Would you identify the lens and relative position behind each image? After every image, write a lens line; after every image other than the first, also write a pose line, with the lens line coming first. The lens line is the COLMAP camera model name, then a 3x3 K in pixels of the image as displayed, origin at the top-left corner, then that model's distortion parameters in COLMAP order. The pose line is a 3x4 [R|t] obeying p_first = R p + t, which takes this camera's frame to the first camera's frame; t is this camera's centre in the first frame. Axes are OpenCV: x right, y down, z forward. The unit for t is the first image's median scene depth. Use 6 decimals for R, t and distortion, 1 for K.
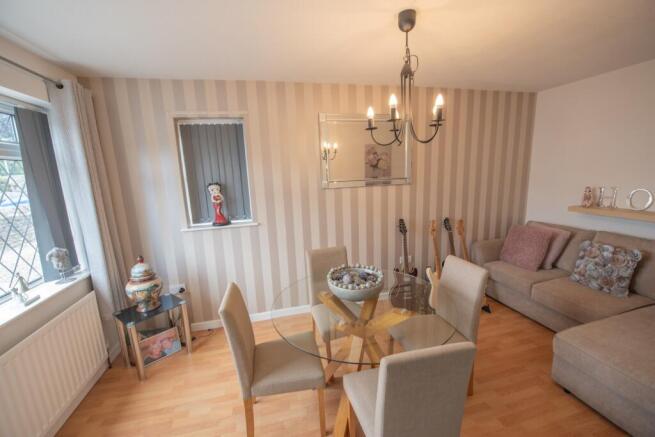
lens RADIAL K [[269.3, 0, 327.5], [0, 269.3, 218.5], [0, 0, 1]] dist [0.000679, -0.000067]
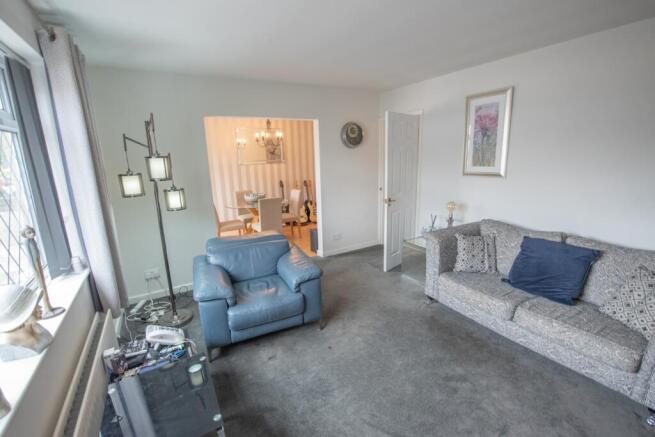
lens RADIAL K [[292.4, 0, 327.5], [0, 292.4, 218.5], [0, 0, 1]] dist [0.000613, 0.000014]
pose [[0.957314, -0.047307, 0.285153, -0.023573], [0.038289, 0.998577, 0.037119, 0.206575], [-0.286504, -0.024616, 0.957763, -1.118511]]
